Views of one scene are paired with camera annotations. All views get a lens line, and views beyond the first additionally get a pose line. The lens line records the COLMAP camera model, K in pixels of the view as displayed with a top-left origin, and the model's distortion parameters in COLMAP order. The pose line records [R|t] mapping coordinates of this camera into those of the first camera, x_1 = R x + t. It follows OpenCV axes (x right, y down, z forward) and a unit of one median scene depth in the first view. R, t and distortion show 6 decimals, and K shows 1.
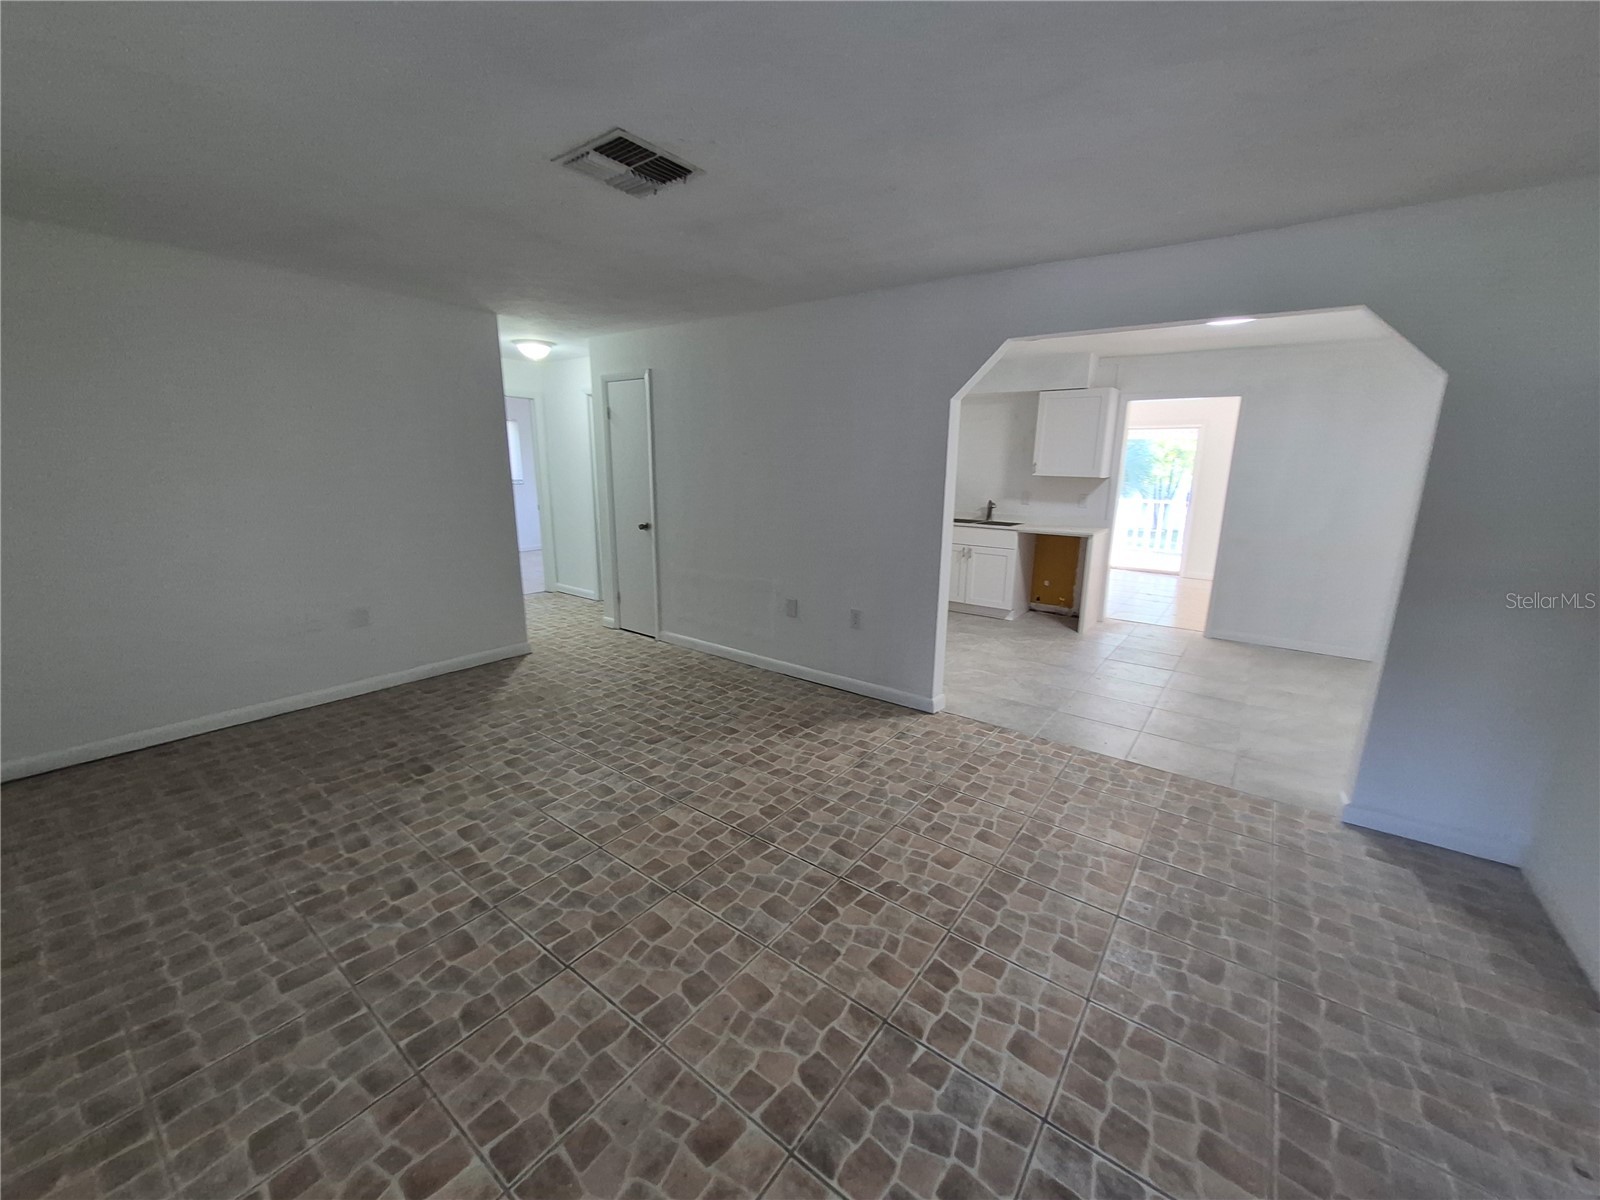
lens RADIAL K [[621.2, 0, 789.8], [0, 621.2, 604.4], [0, 0, 1]] dist [-0.002461, -0.002167]
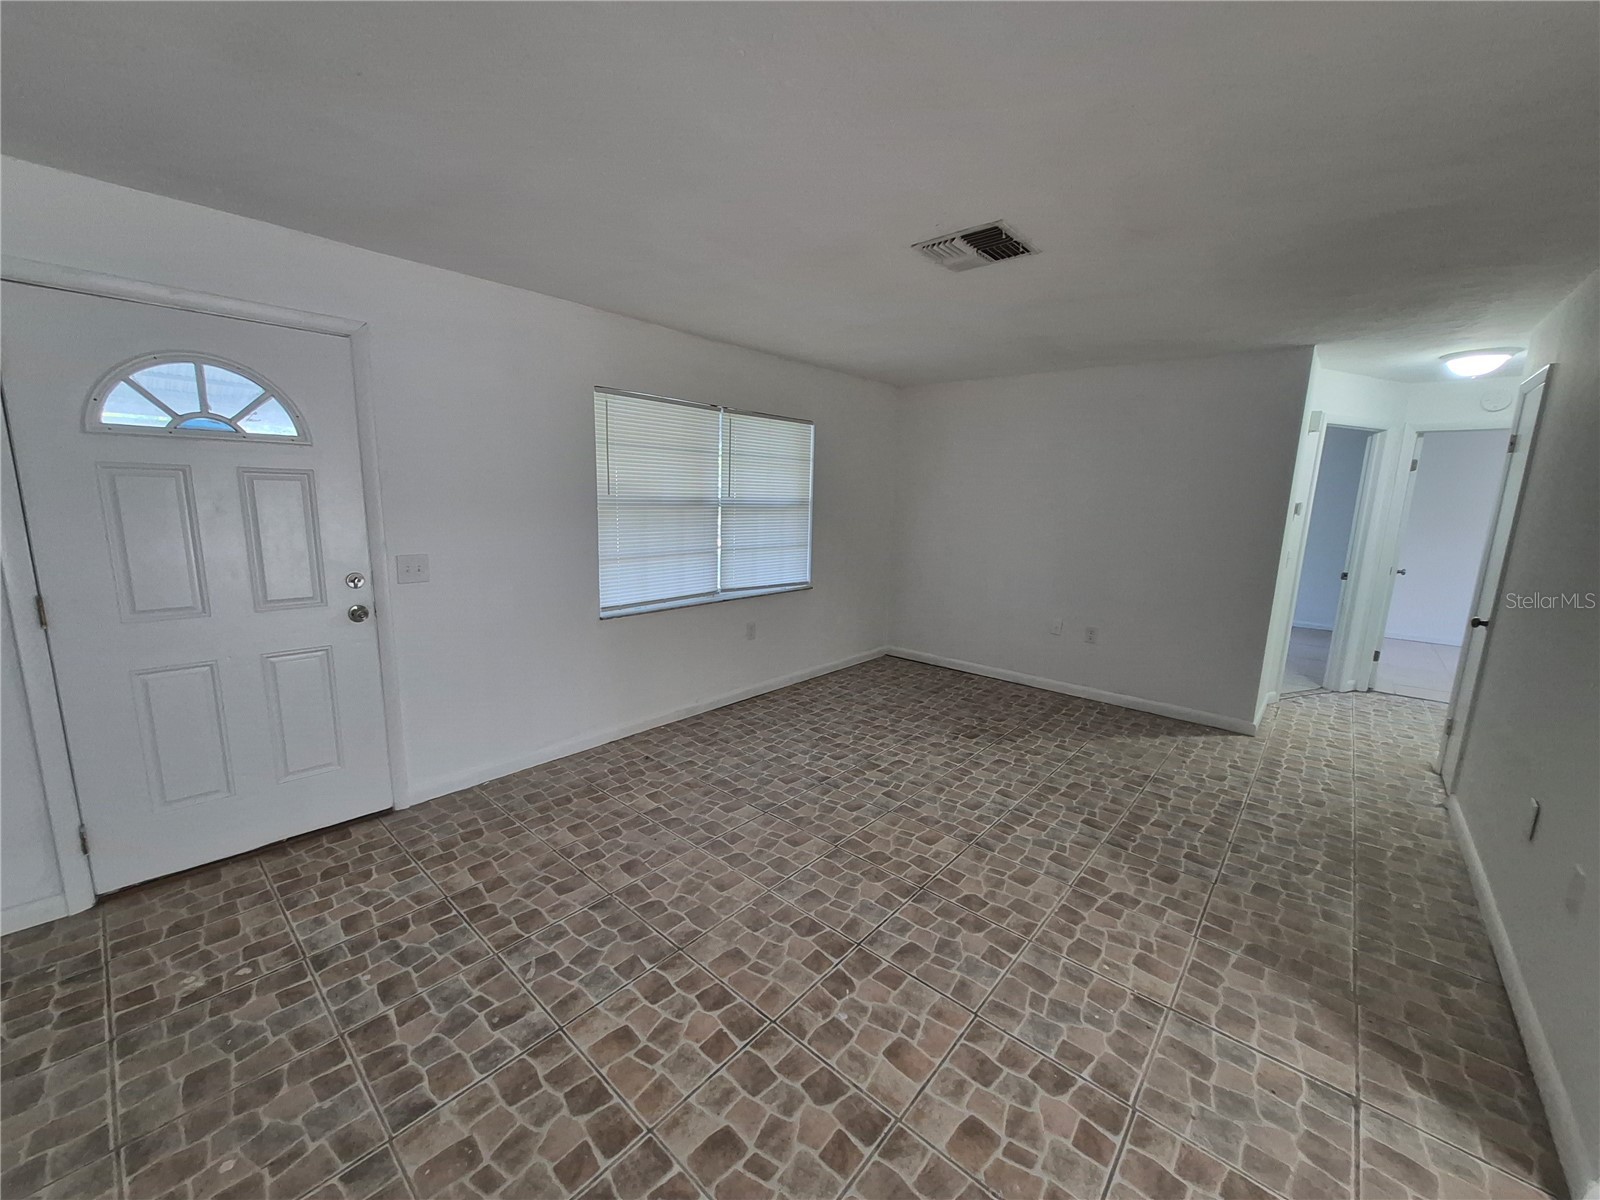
lens RADIAL K [[621.2, 0, 789.8], [0, 621.2, 604.4], [0, 0, 1]] dist [-0.002461, -0.002167]
pose [[-0.079081, 0.159096, -0.984091, 0.732628], [-0.248067, 0.952988, 0.174002, -0.139837], [0.965510, 0.257881, -0.035897, 0.645314]]
